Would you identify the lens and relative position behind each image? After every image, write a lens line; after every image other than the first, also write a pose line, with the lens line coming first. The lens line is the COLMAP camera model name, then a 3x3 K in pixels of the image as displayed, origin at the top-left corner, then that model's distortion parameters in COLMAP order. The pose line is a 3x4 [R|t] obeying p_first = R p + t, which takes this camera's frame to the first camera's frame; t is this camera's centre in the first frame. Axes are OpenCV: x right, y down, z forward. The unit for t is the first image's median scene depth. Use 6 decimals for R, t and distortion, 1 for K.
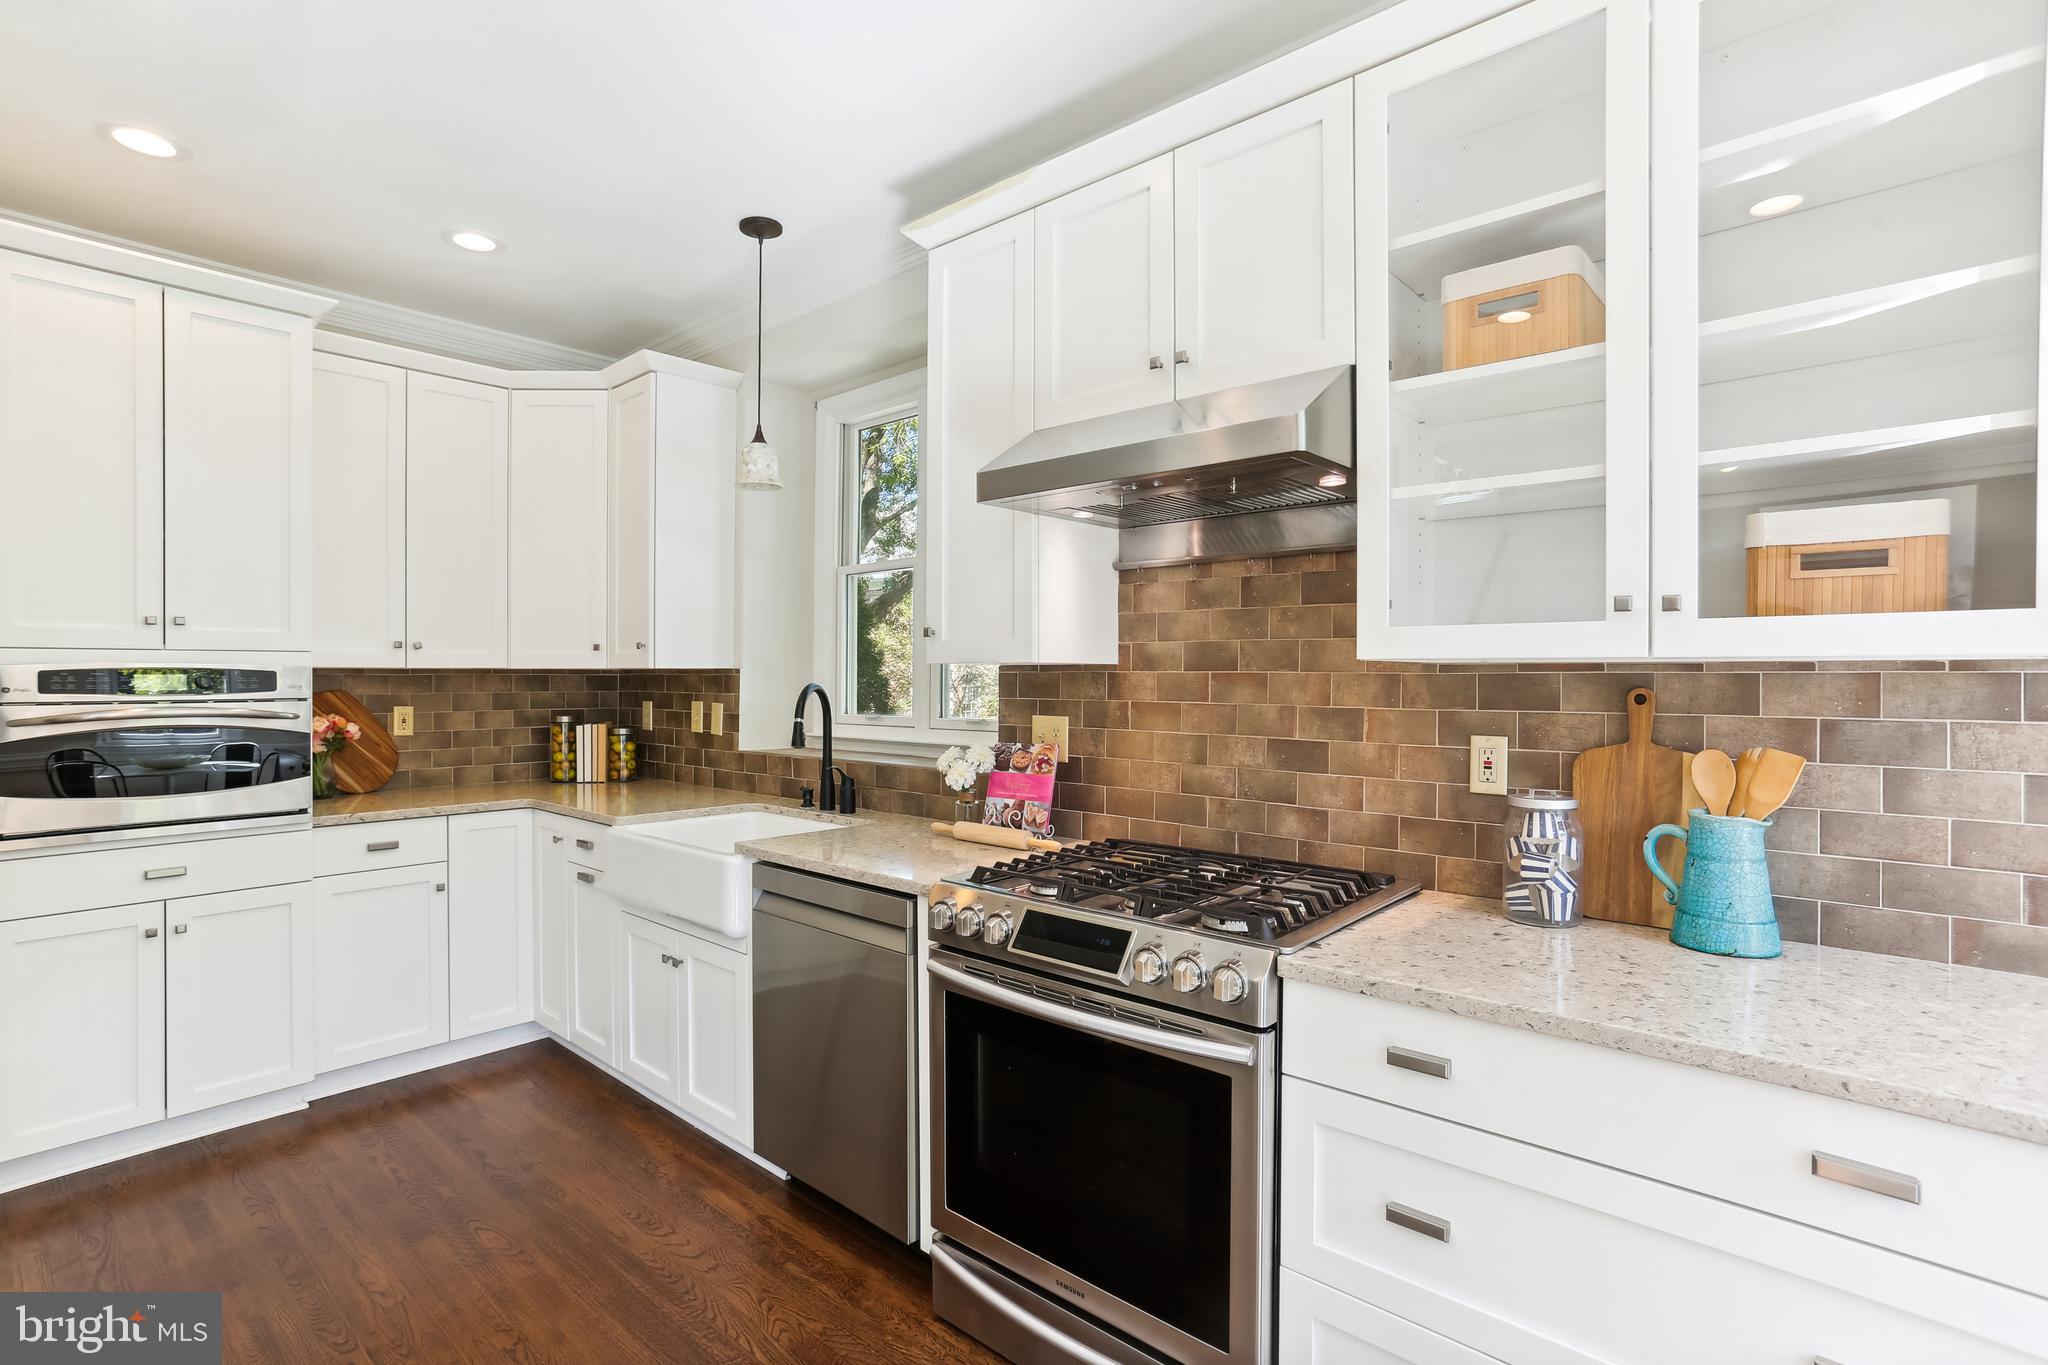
lens RADIAL K [[994.9, 0, 981.5], [0, 994.9, 681.1], [0, 0, 1]] dist [-0.043434, 0.025419]
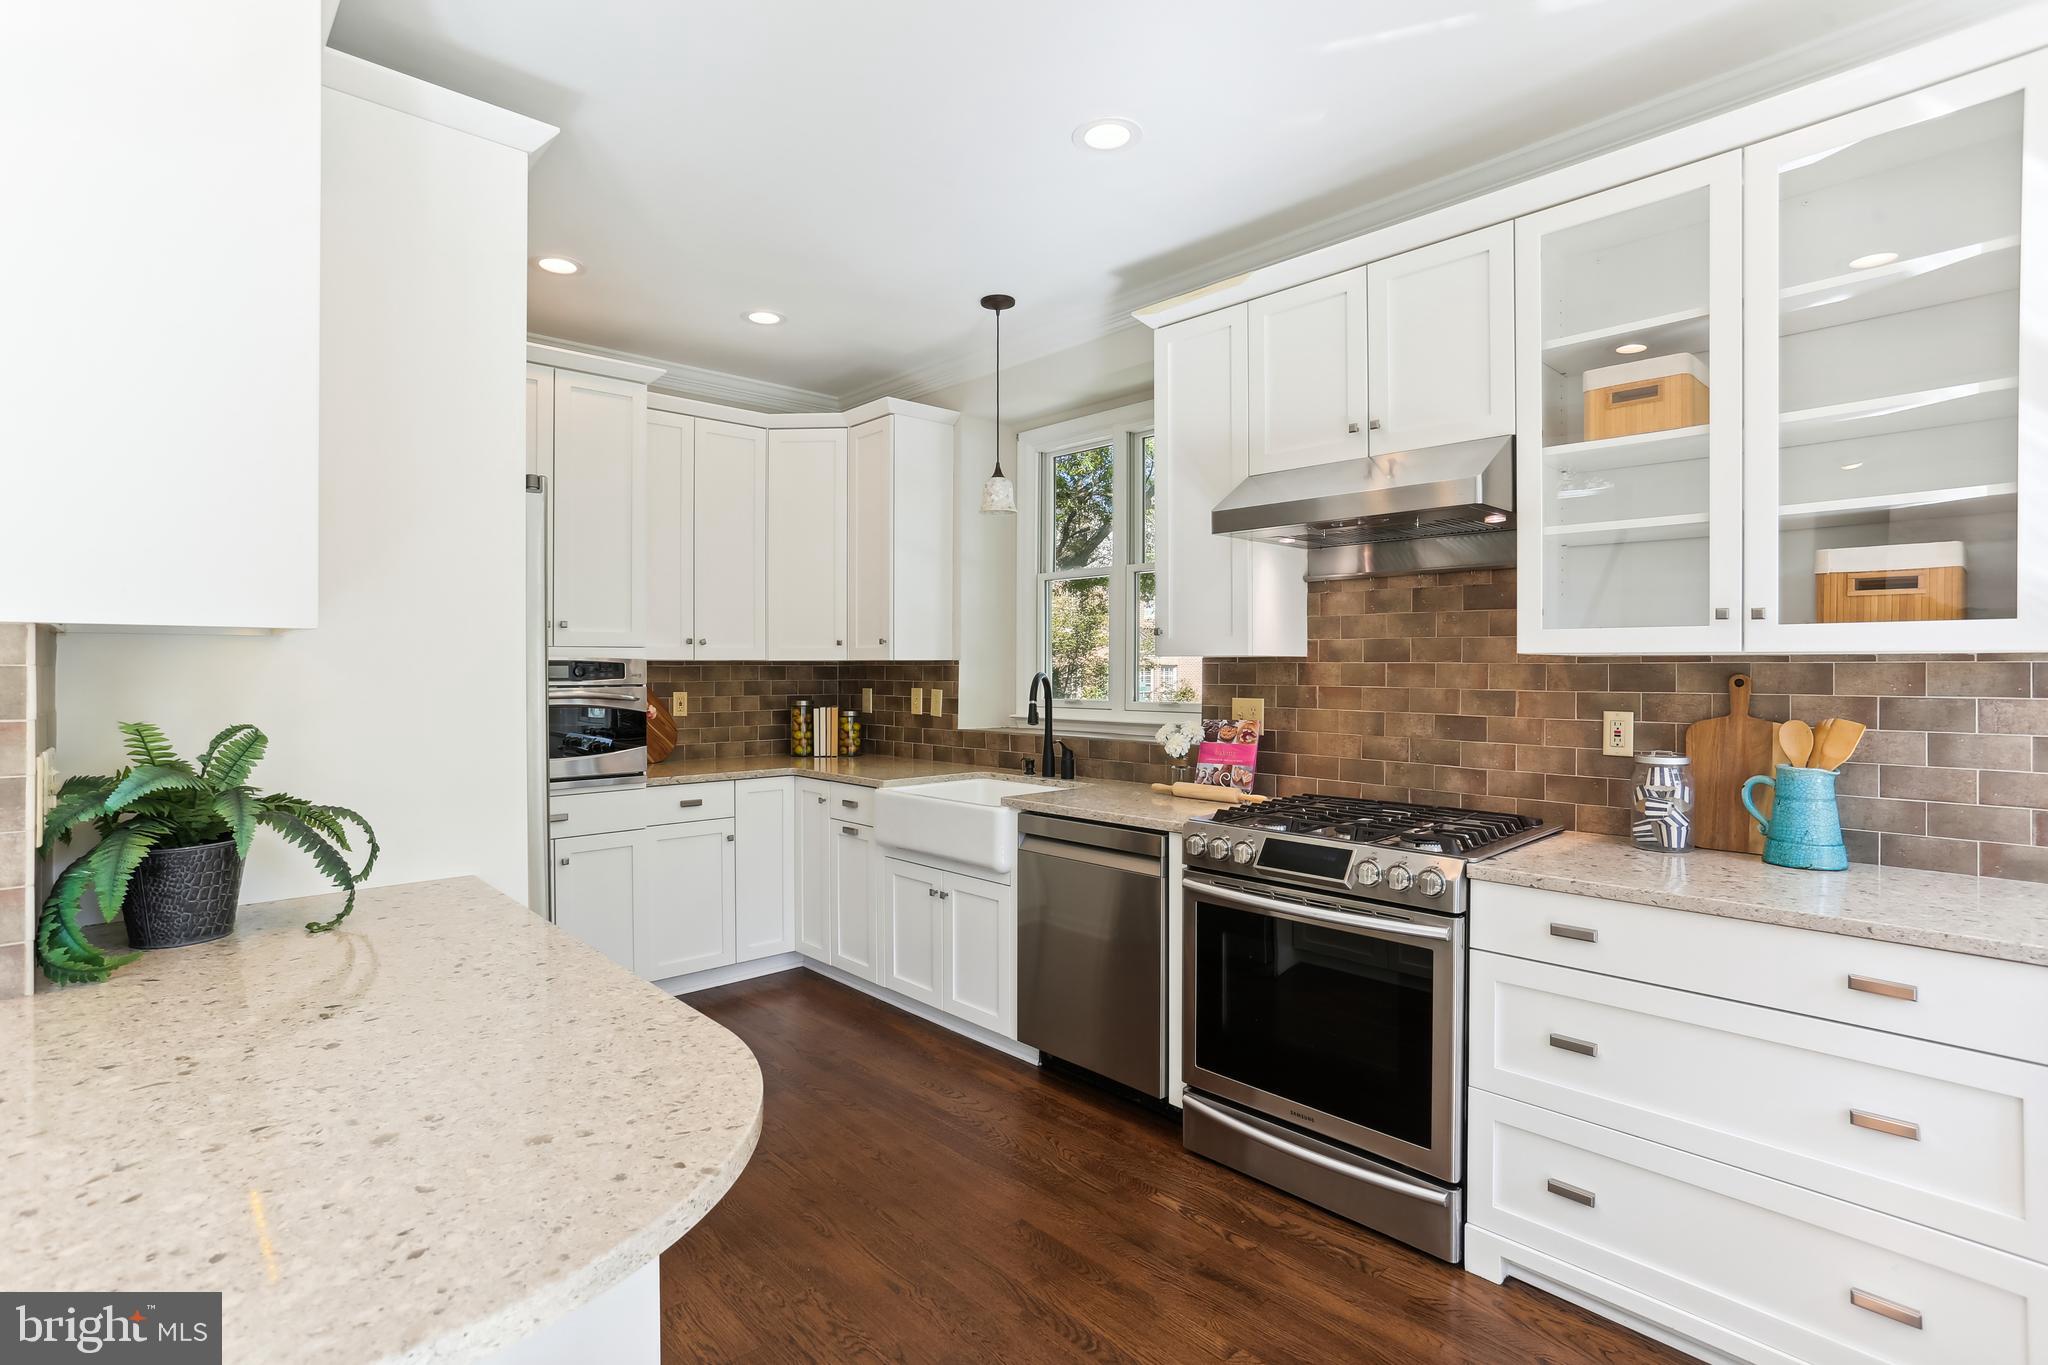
lens RADIAL K [[994.9, 0, 990.9], [0, 994.9, 668.5], [0, 0, 1]] dist [-0.043434, 0.025419]
pose [[0.996791, -0.000945, -0.080040, -0.199615], [0.000635, 0.999992, -0.003900, 0.003100], [0.080043, 0.003837, 0.996784, -0.345207]]
